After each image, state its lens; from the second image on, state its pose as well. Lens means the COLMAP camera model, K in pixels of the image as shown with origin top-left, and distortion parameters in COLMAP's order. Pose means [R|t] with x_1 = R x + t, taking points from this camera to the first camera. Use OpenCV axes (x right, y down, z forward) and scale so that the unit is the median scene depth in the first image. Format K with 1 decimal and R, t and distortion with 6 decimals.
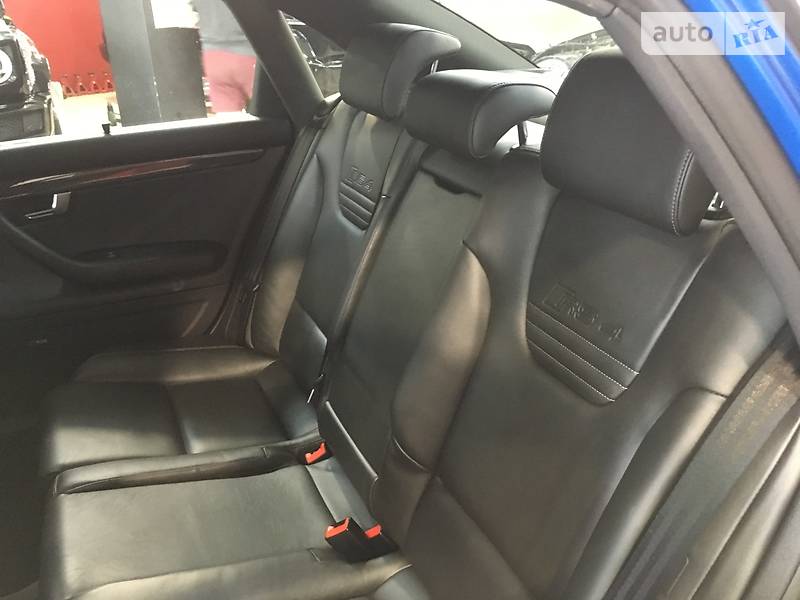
lens RADIAL K [[680.4, 0, 400.0], [0, 680.4, 300.0], [0, 0, 1]] dist [0.079543, -0.123668]
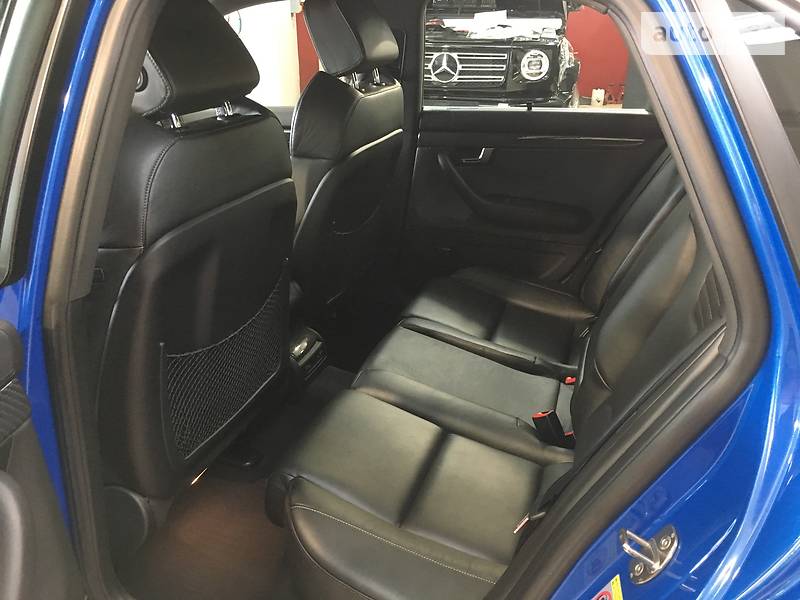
lens RADIAL K [[680.4, 0, 400.0], [0, 680.4, 300.0], [0, 0, 1]] dist [0.079543, -0.123668]
pose [[0.726309, 0.289268, -0.623537, 0.314327], [-0.304570, 0.948660, 0.085328, 0.068244], [0.616208, 0.127937, 0.777123, -0.138294]]
